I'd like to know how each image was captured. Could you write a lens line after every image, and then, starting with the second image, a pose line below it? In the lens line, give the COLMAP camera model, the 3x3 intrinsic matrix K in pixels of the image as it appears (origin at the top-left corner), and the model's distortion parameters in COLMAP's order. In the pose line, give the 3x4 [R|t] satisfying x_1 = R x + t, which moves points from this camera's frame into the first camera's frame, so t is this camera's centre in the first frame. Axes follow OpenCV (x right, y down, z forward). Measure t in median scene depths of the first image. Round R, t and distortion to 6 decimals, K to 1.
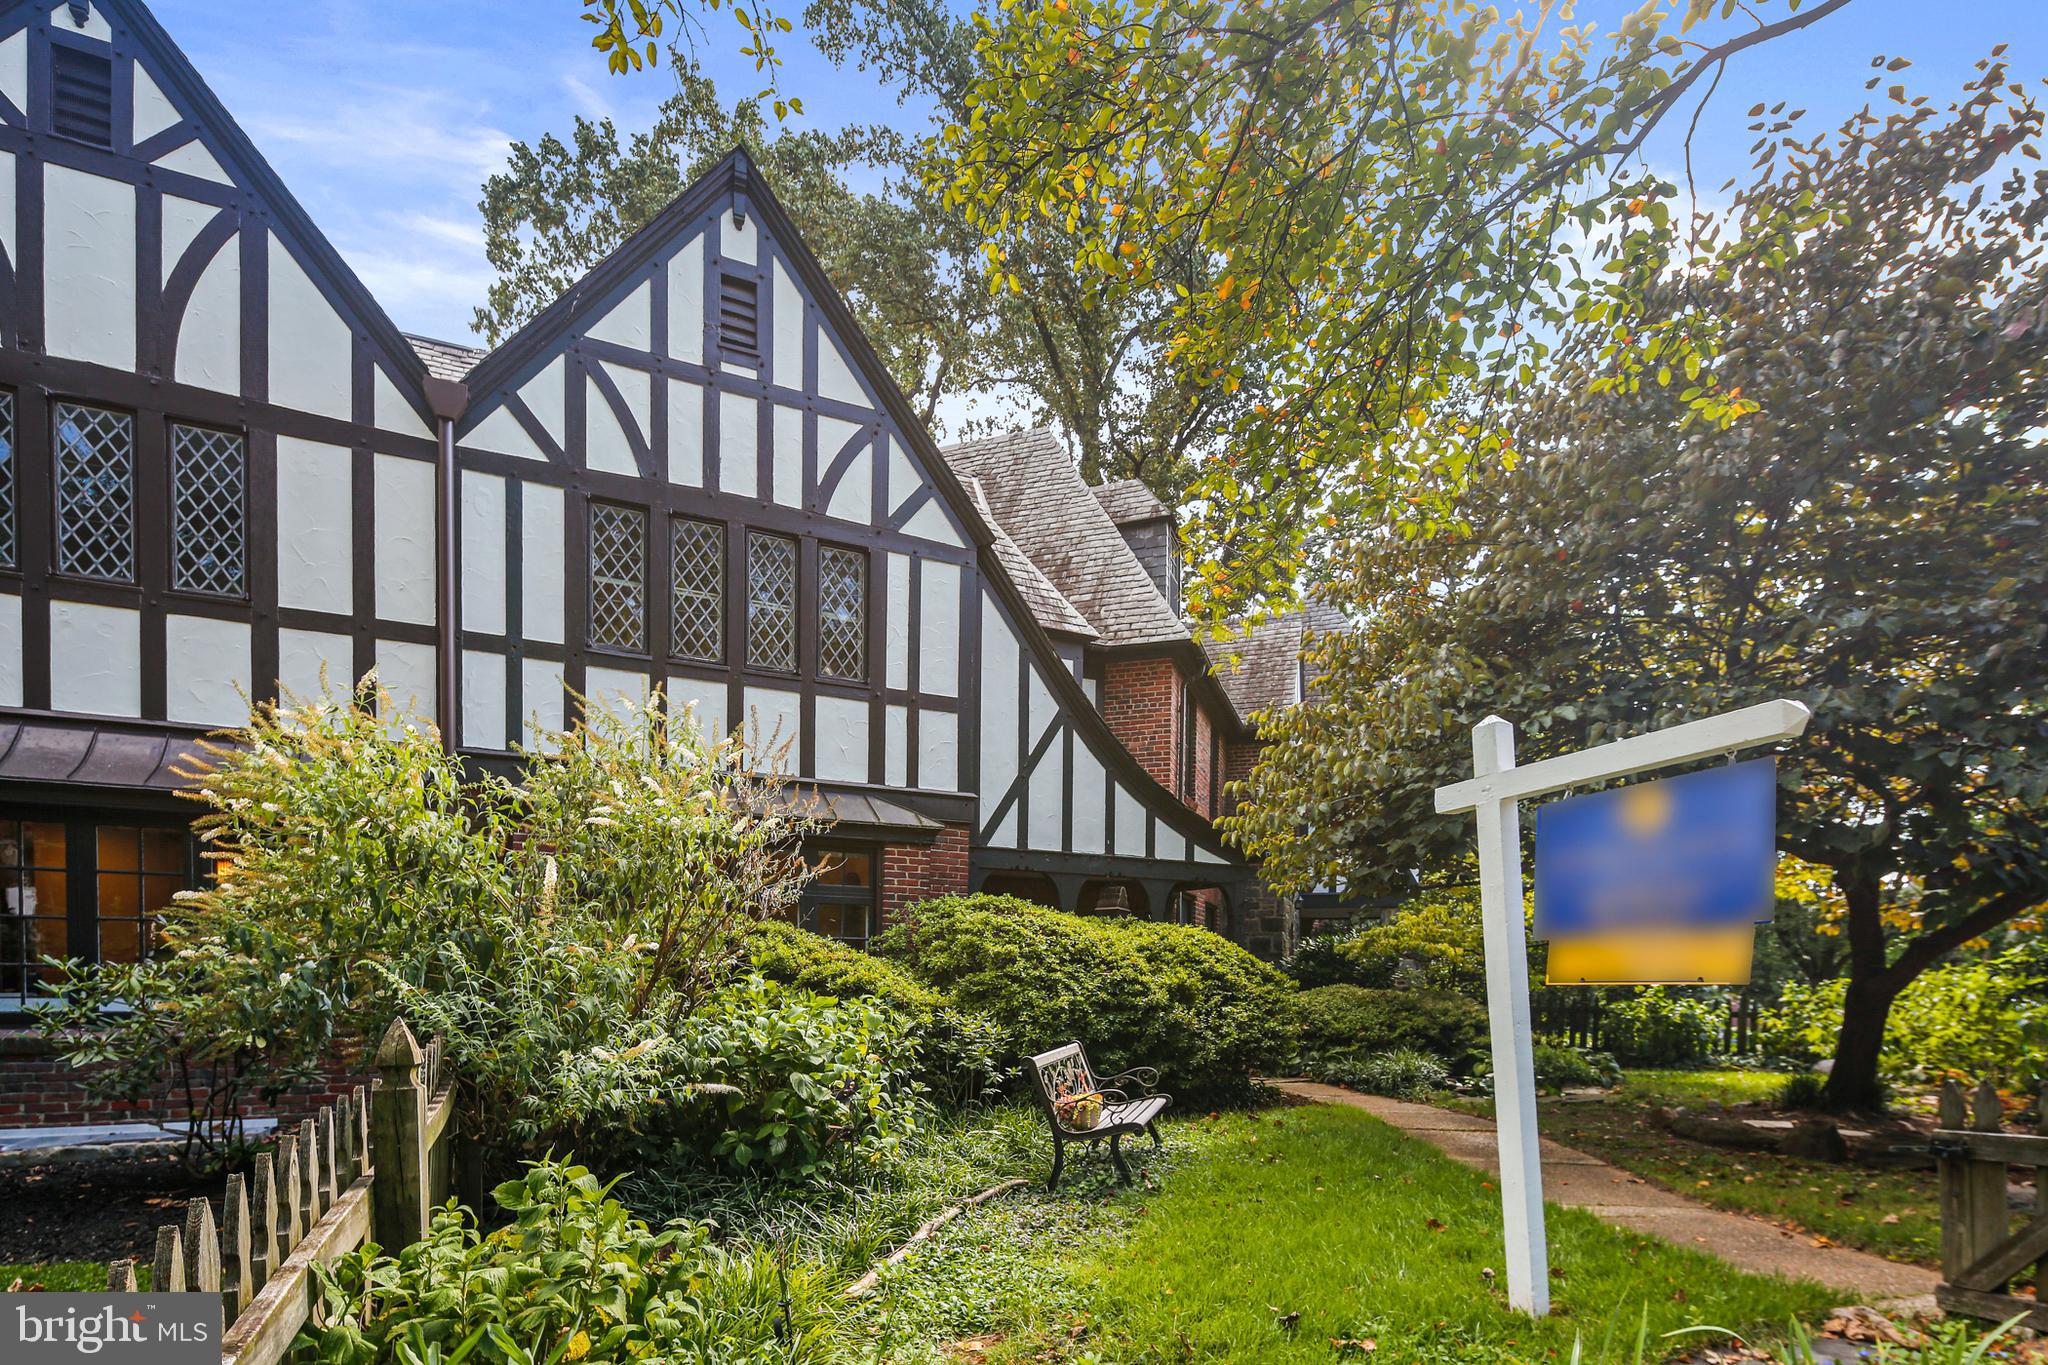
lens RADIAL K [[992.0, 0, 1019.9], [0, 992.0, 667.0], [0, 0, 1]] dist [0.003974, -0.001395]
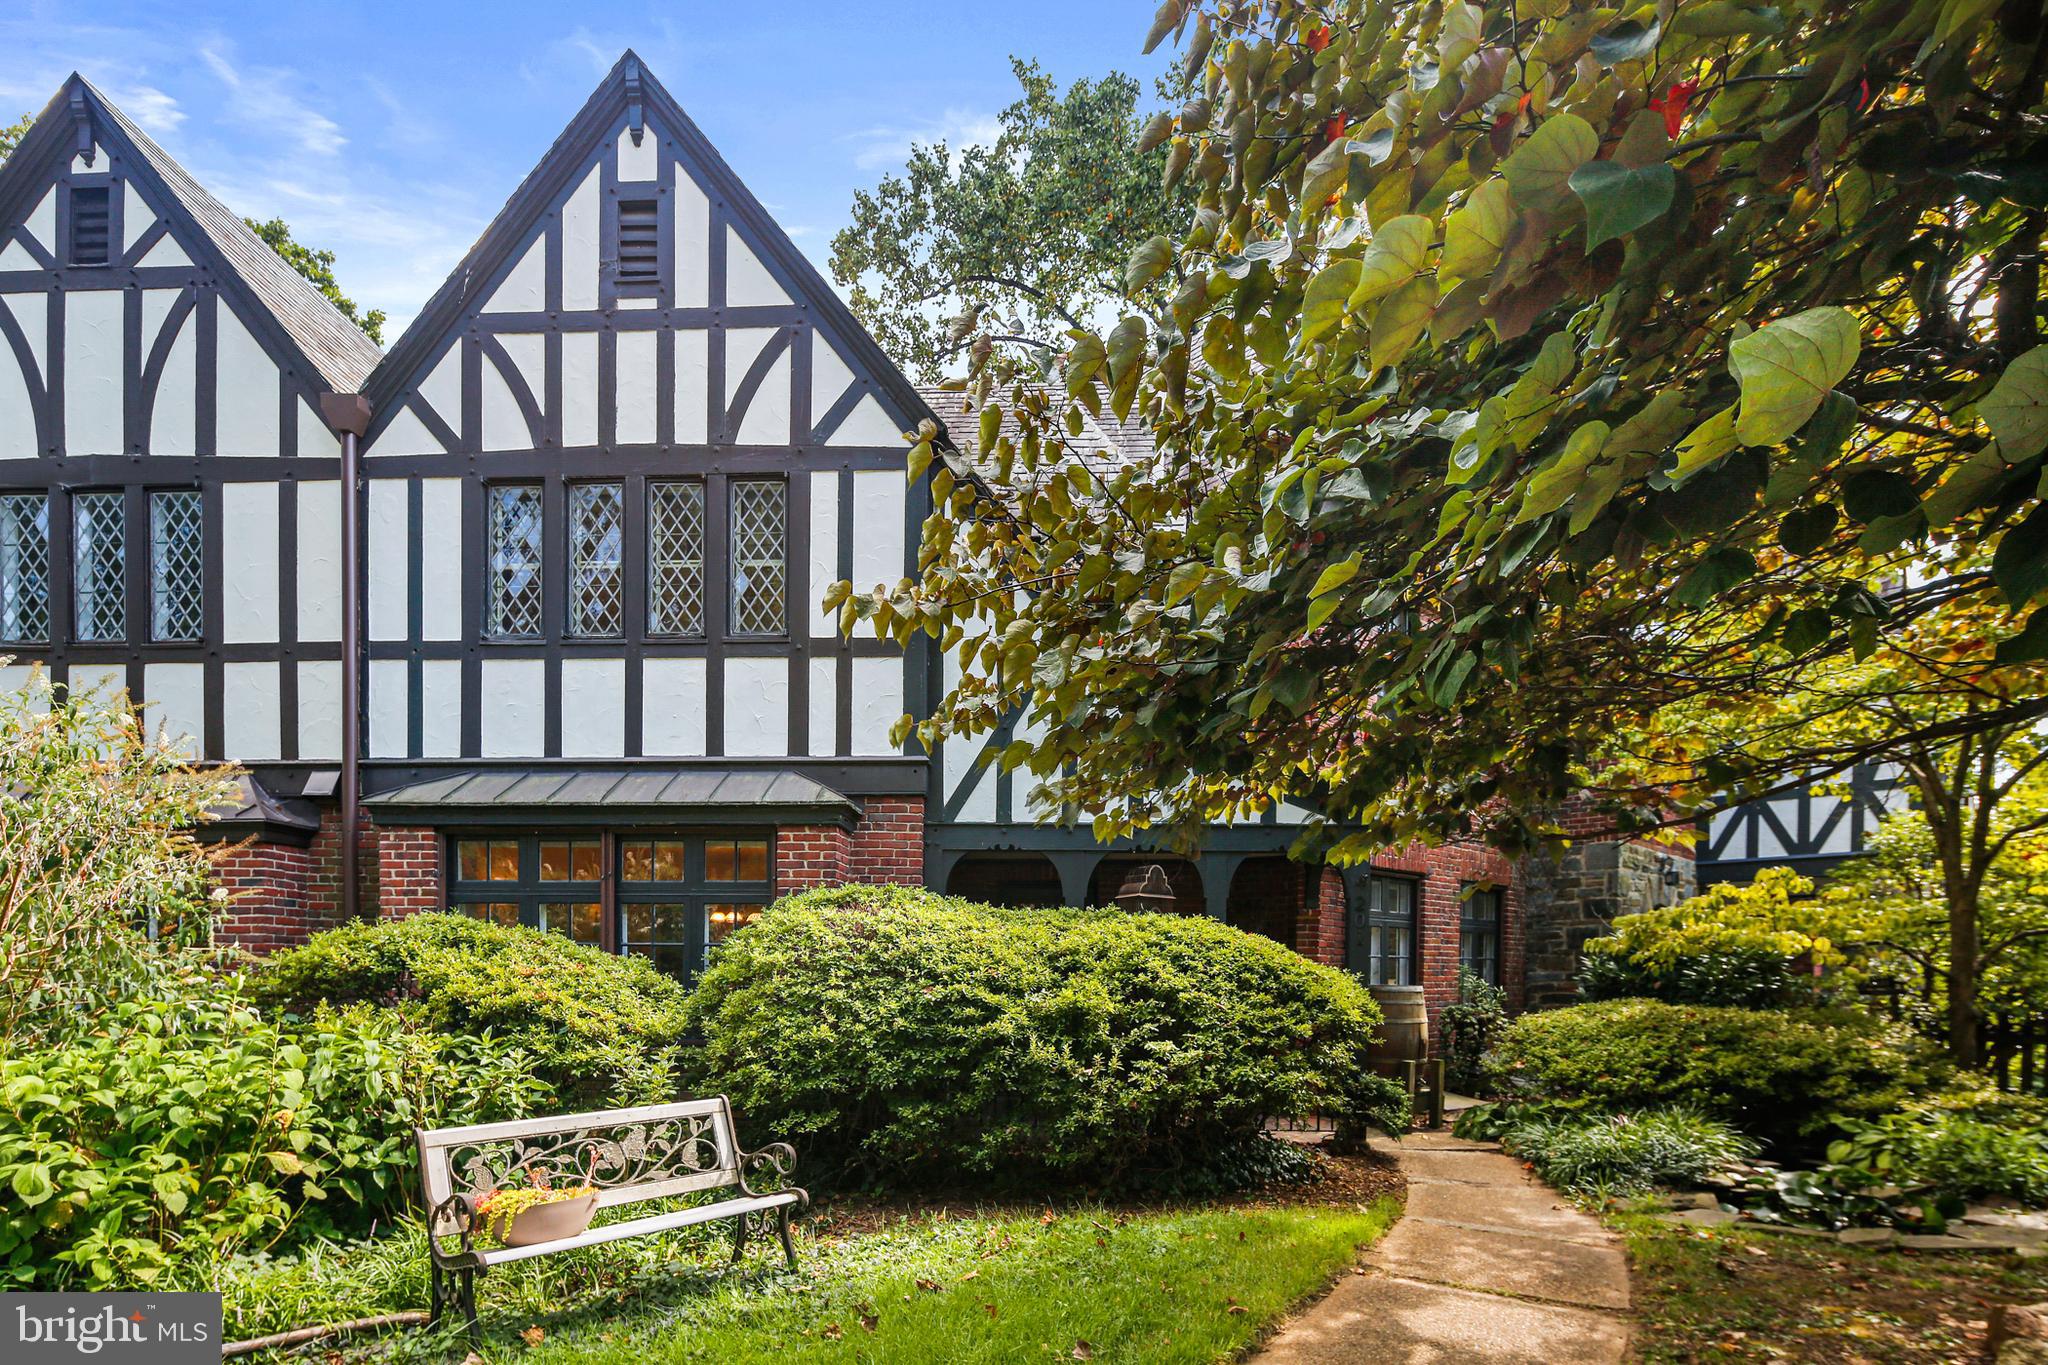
lens RADIAL K [[985.5, 0, 1023.8], [0, 985.5, 705.6], [0, 0, 1]] dist [-0.000048, 0.000623]
pose [[0.881444, -0.115654, -0.457908, 0.395996], [0.144395, 0.989120, 0.028129, 0.081334], [0.449673, -0.090914, 0.888554, 0.368794]]
